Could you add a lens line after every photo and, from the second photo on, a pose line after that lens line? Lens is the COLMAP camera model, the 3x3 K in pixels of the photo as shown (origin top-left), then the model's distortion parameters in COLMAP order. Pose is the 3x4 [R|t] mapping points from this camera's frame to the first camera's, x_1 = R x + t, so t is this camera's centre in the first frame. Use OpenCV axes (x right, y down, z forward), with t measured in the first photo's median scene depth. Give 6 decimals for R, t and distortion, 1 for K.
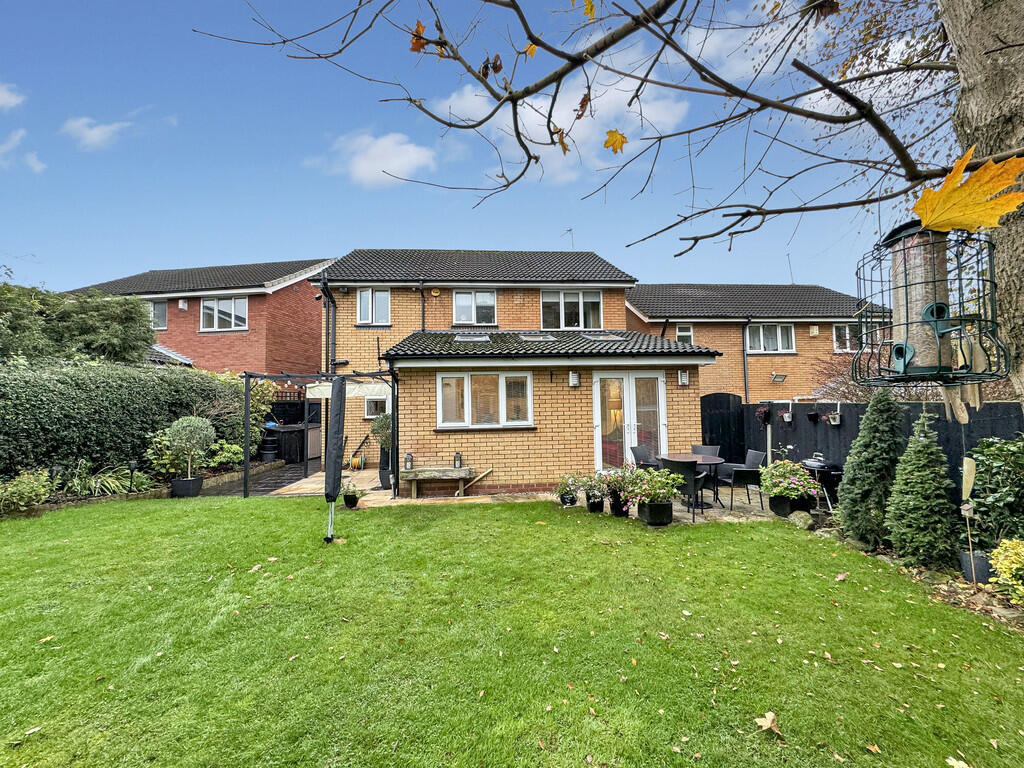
lens RADIAL K [[408.4, 0, 510.6], [0, 408.4, 381.5], [0, 0, 1]] dist [-0.002941, 0.000608]
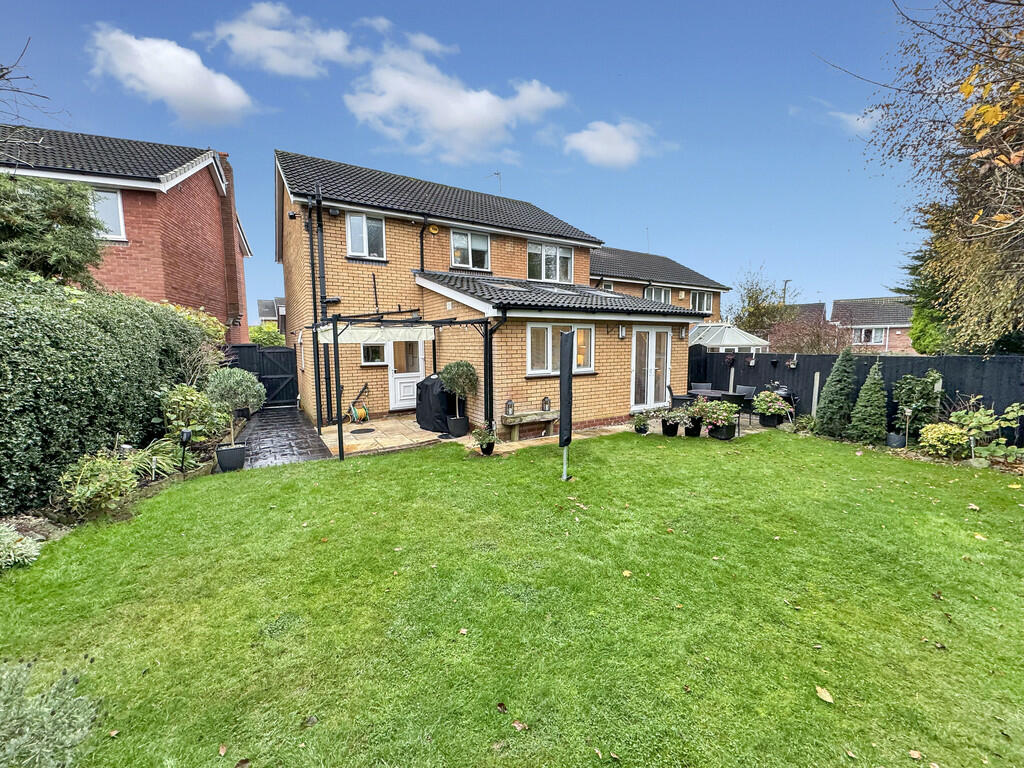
lens RADIAL K [[408.4, 0, 513.5], [0, 408.4, 383.4], [0, 0, 1]] dist [-0.002941, 0.000608]
pose [[0.888880, -0.032809, 0.456964, -0.491381], [-0.036270, 0.989262, 0.141579, -0.009998], [-0.456702, -0.142420, 0.878146, 0.056376]]
